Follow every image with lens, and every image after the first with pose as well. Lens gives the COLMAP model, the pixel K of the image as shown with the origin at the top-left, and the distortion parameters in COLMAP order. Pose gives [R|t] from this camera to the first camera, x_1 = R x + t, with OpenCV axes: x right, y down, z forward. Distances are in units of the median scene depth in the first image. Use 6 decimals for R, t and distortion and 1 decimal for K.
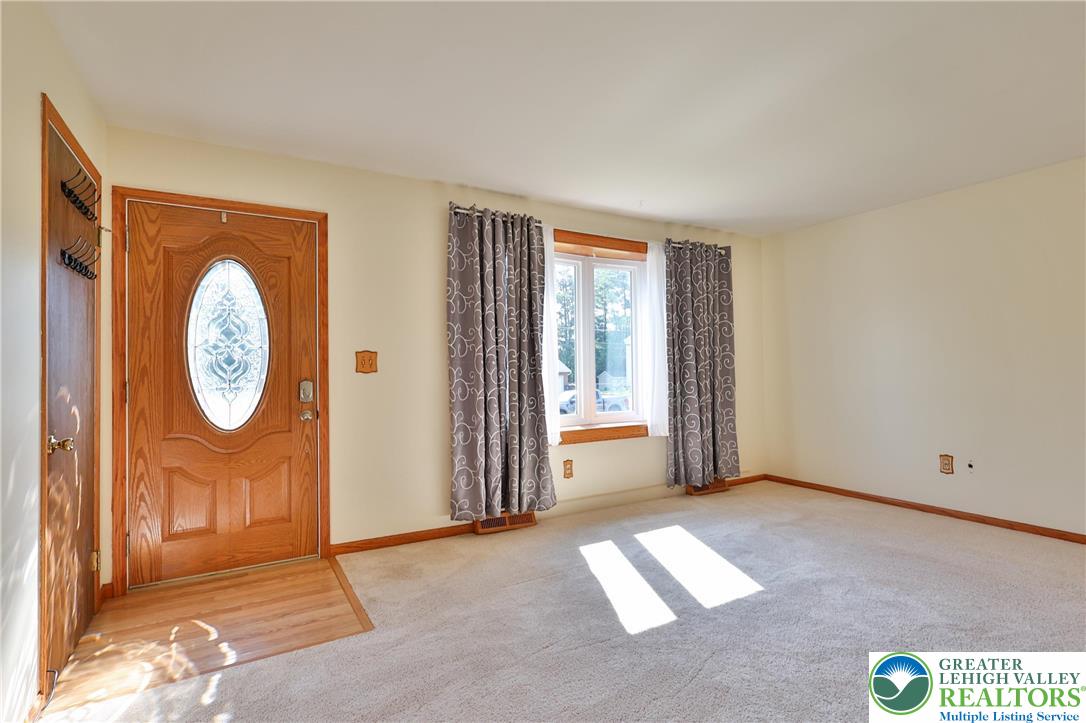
lens RADIAL K [[530.7, 0, 542.5], [0, 530.7, 363.5], [0, 0, 1]] dist [-0.001125, 0.001286]
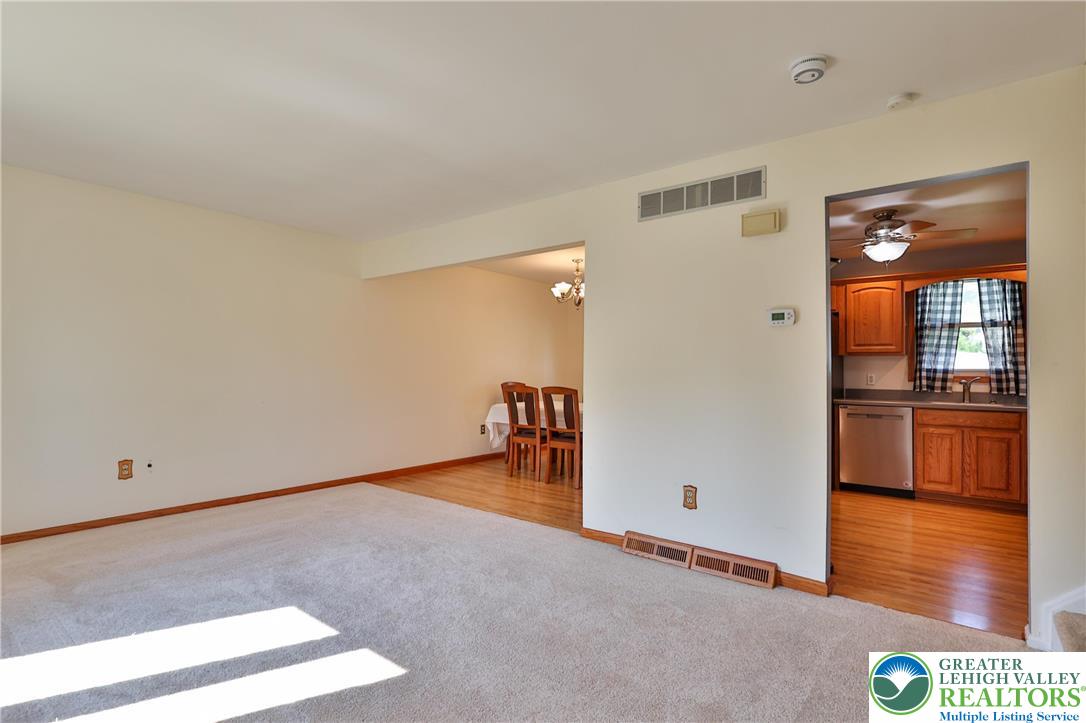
lens RADIAL K [[530.7, 0, 542.5], [0, 530.7, 363.5], [0, 0, 1]] dist [-0.001125, 0.001286]
pose [[-0.360062, 0.021616, 0.932678, -0.462910], [-0.017401, 0.999402, -0.029880, 0.011027], [-0.932766, -0.026988, -0.359470, 0.687491]]
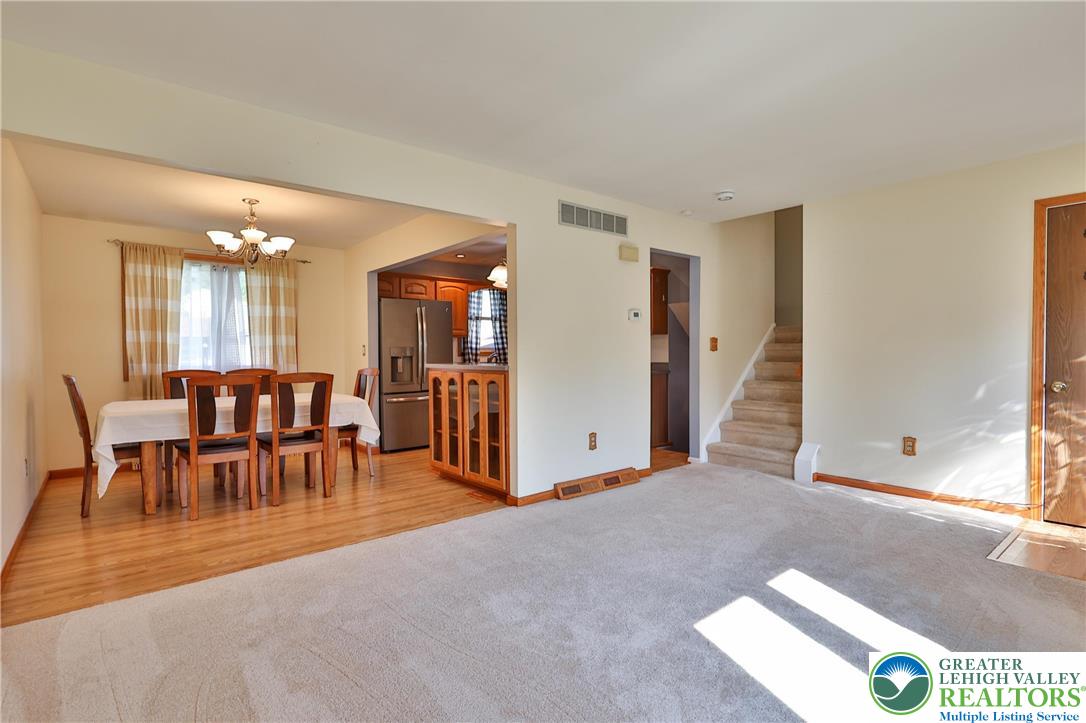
lens RADIAL K [[530.7, 0, 542.5], [0, 530.7, 363.5], [0, 0, 1]] dist [-0.001125, 0.001286]
pose [[-0.986271, 0.023073, -0.163517, 0.564252], [0.021352, 0.999697, 0.012273, 0.008564], [0.163750, 0.008613, -0.986464, 1.292659]]
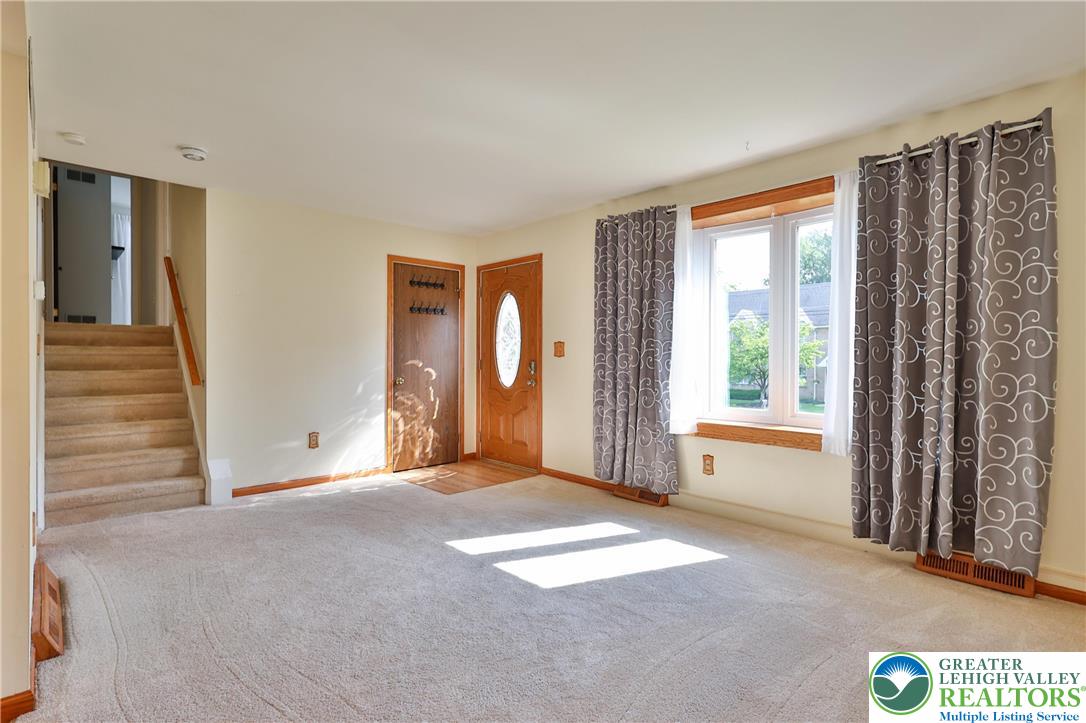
lens RADIAL K [[530.7, 0, 542.5], [0, 530.7, 363.5], [0, 0, 1]] dist [-0.001125, 0.001286]
pose [[0.222815, 0.024109, -0.974563, 0.979494], [0.005415, 0.999648, 0.025967, -0.001403], [0.974846, -0.011064, 0.222606, 0.580160]]
